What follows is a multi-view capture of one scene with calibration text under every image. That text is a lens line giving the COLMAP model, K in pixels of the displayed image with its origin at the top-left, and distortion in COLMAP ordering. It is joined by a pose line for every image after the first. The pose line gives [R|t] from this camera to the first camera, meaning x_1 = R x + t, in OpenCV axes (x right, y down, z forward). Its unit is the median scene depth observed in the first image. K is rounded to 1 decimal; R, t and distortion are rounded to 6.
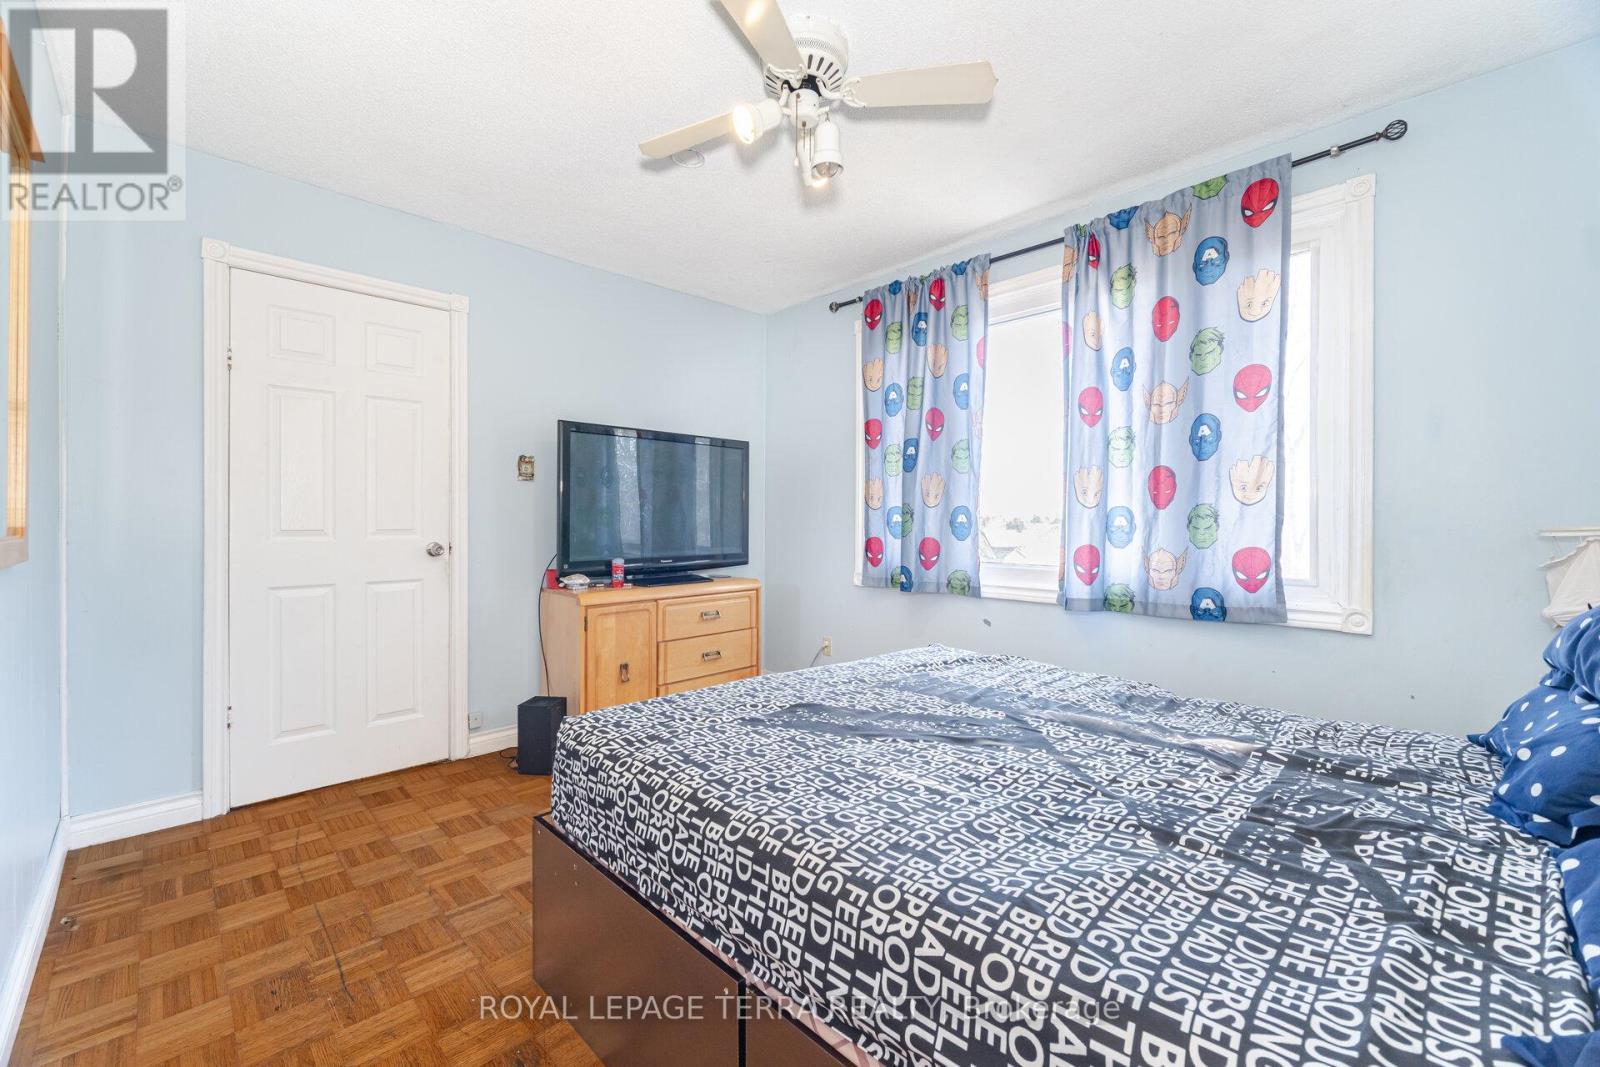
lens RADIAL K [[655.0, 0, 797.1], [0, 655.0, 526.6], [0, 0, 1]] dist [0.004897, -0.001533]
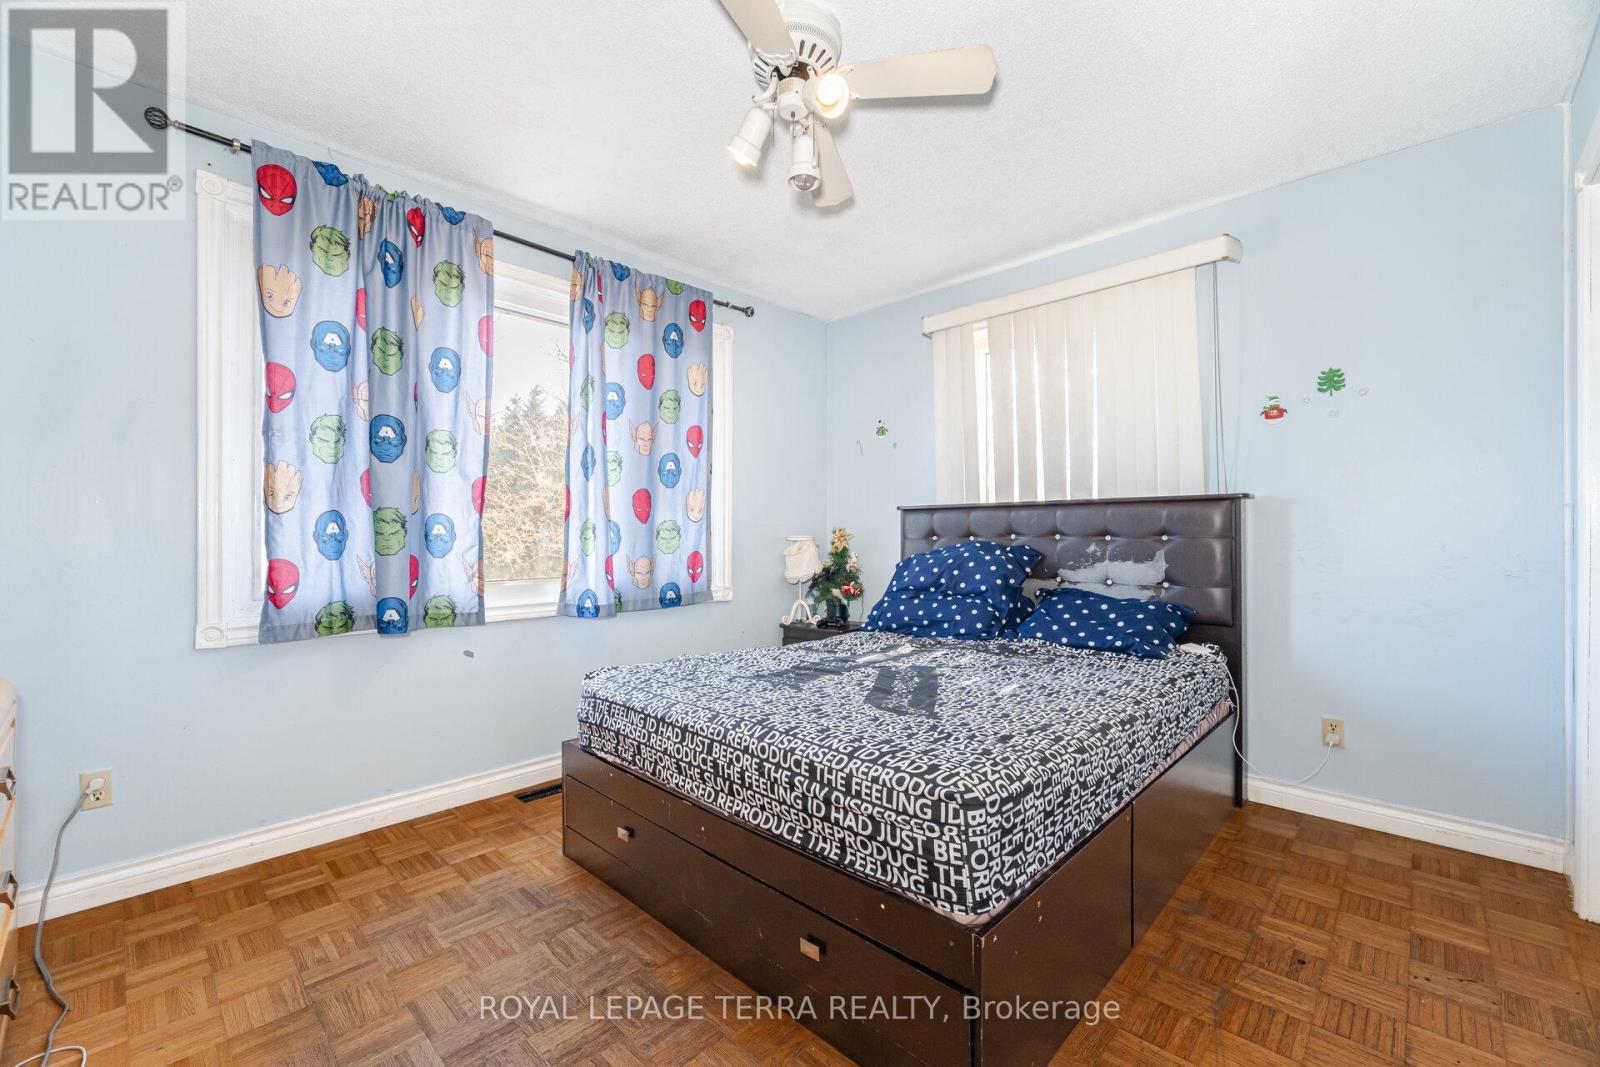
lens RADIAL K [[655.0, 0, 797.4], [0, 655.0, 532.0], [0, 0, 1]] dist [0.004897, -0.001533]
pose [[-0.026421, -0.001081, 0.999650, -0.730064], [0.007789, 0.999969, 0.001287, -0.009424], [-0.999621, 0.007820, -0.026412, 0.786127]]
